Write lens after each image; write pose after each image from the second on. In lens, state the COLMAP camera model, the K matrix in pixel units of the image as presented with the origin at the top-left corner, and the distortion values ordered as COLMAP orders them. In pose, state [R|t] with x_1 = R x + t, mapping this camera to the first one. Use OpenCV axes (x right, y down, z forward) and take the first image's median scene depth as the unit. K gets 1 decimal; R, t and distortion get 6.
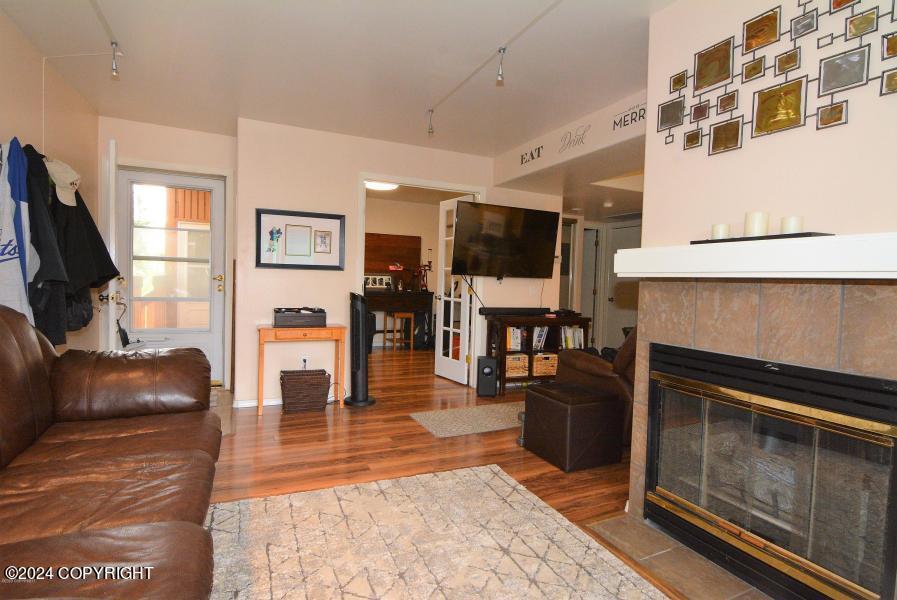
lens RADIAL K [[464.6, 0, 452.8], [0, 464.6, 302.3], [0, 0, 1]] dist [-0.010514, -0.003638]
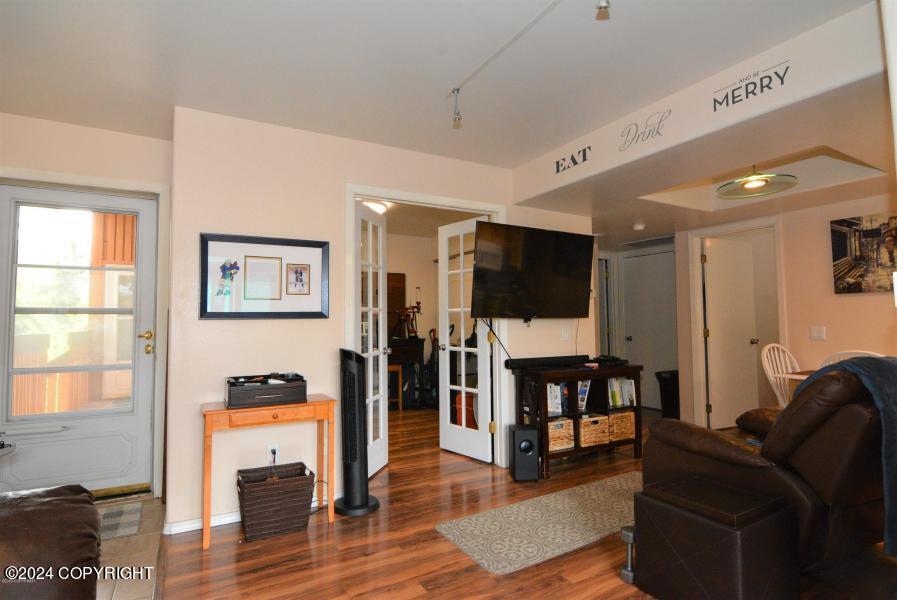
lens RADIAL K [[464.6, 0, 449.7], [0, 464.6, 299.6], [0, 0, 1]] dist [-0.010514, -0.003638]
pose [[0.995878, -0.034549, 0.083862, -0.103880], [0.042110, 0.995039, -0.090139, -0.023920], [-0.080332, 0.093299, 0.992392, 0.263872]]
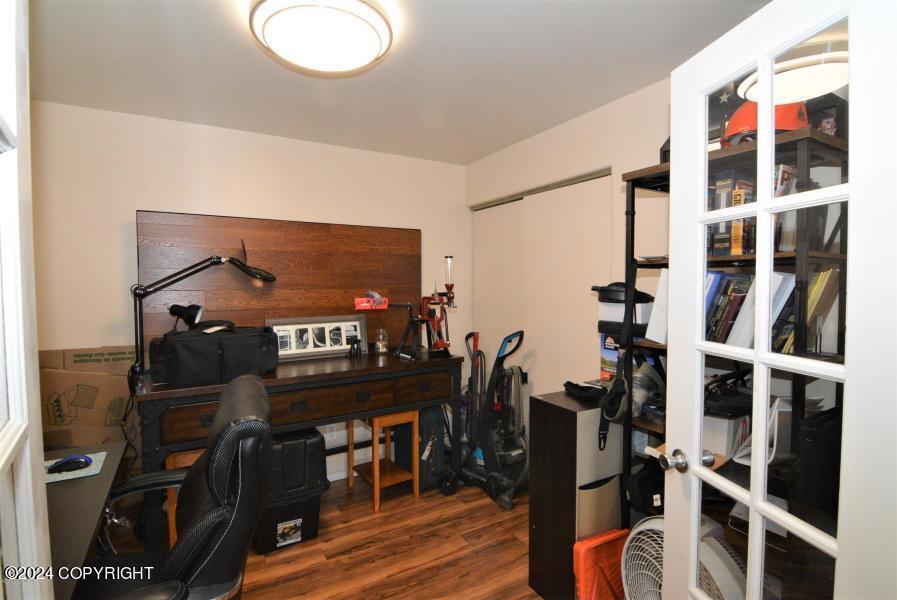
lens RADIAL K [[439.1, 0, 445.8], [0, 439.1, 308.0], [0, 0, 1]] dist [0.002535, 0.000261]
pose [[0.996121, -0.040440, 0.078154, -0.139983], [0.041239, 0.999112, -0.008633, -0.103026], [-0.077736, 0.011822, 0.996904, 0.974626]]
